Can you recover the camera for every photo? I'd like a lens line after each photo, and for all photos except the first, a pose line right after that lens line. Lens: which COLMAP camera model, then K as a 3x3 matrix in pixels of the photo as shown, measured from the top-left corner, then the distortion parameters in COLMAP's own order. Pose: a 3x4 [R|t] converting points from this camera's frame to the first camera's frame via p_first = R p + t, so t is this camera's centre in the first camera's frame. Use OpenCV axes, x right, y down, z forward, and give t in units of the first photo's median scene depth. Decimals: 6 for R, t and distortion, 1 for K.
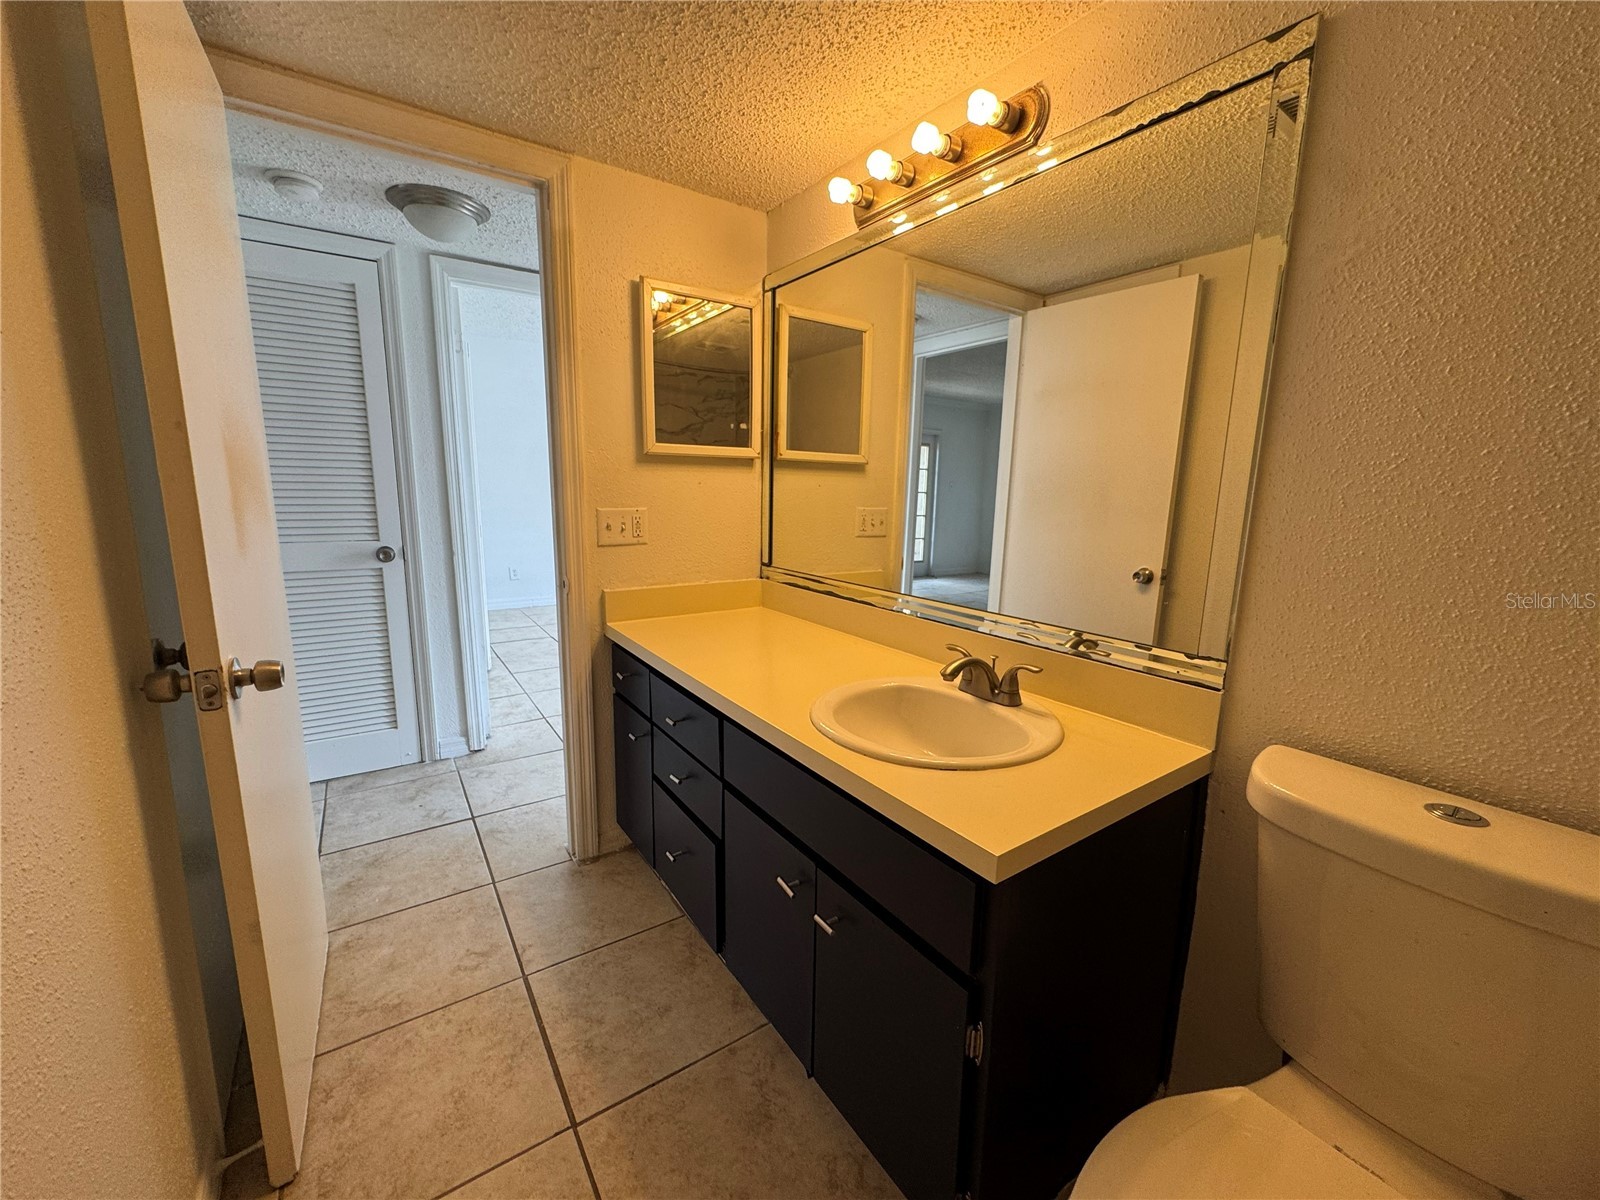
lens RADIAL K [[642.8, 0, 797.3], [0, 642.8, 599.0], [0, 0, 1]] dist [0.000040, 0.000133]
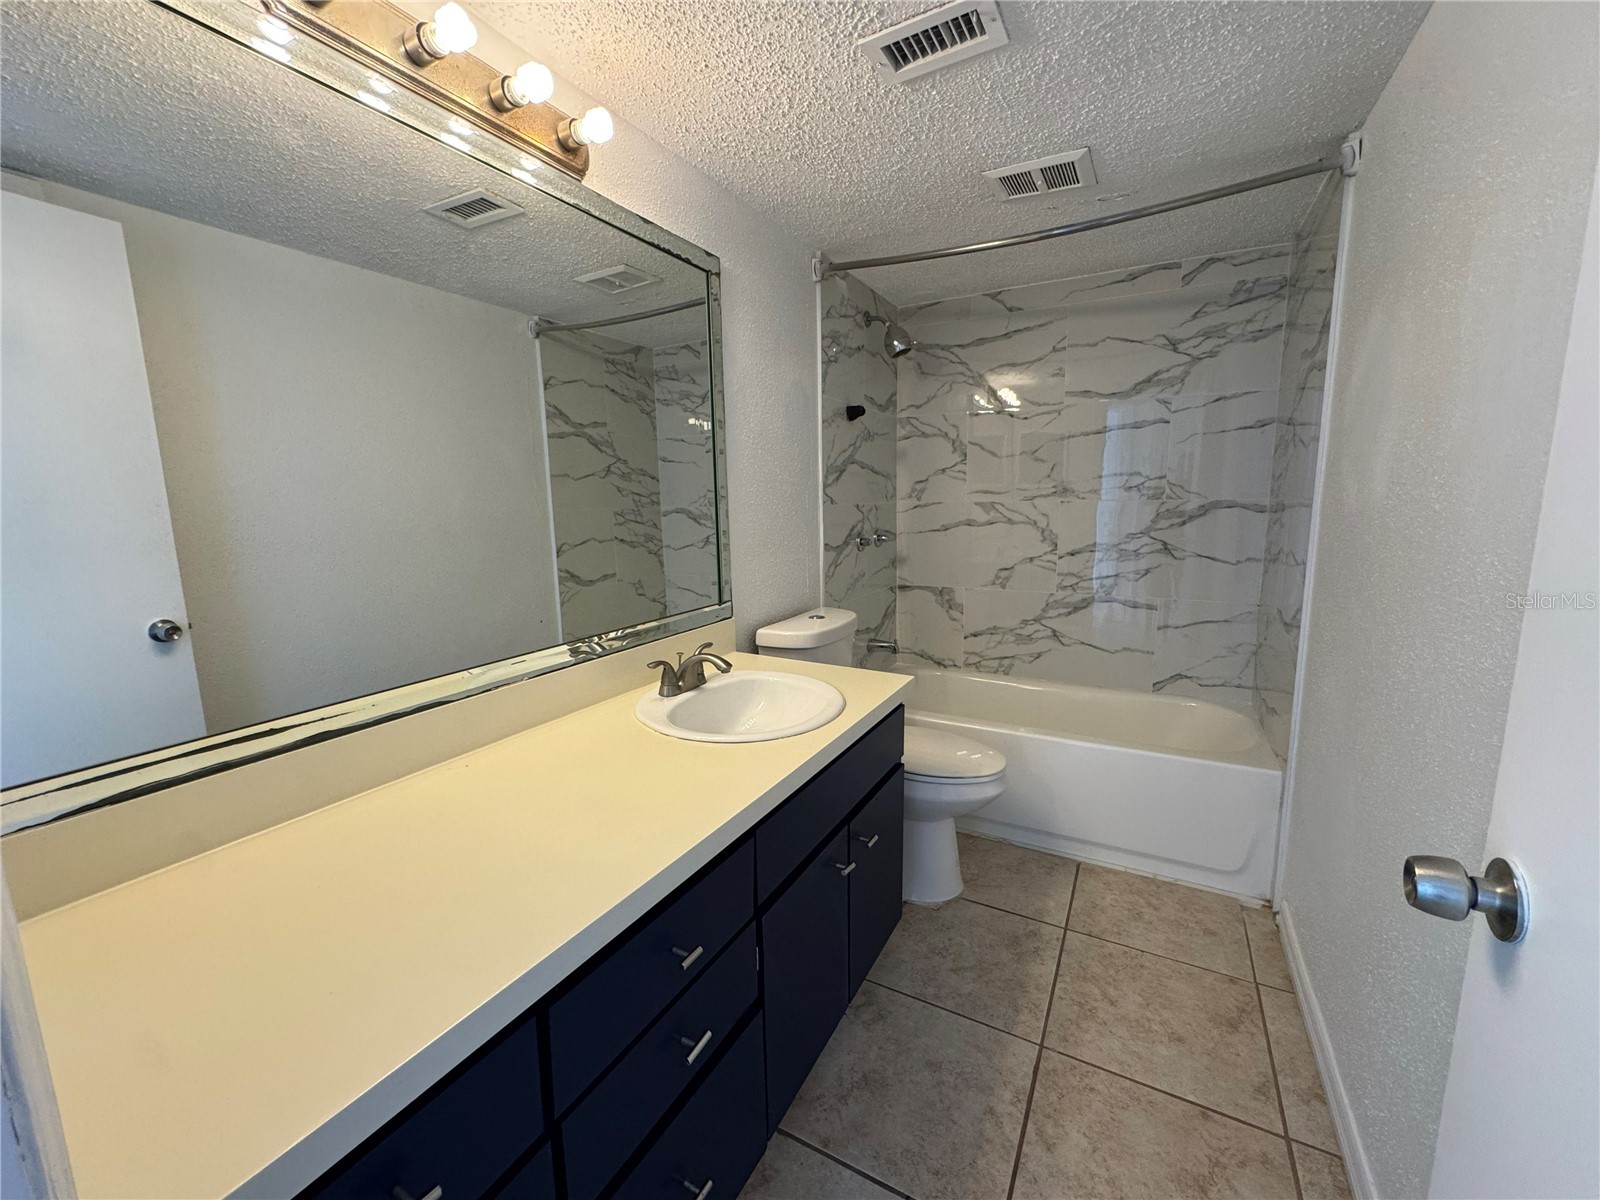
lens RADIAL K [[642.8, 0, 797.3], [0, 642.8, 599.0], [0, 0, 1]] dist [0.000040, 0.000133]
pose [[-0.451689, -0.149179, 0.879615, -0.704163], [0.162733, 0.955606, 0.245632, -0.225059], [-0.877209, 0.254092, -0.407360, 1.125682]]
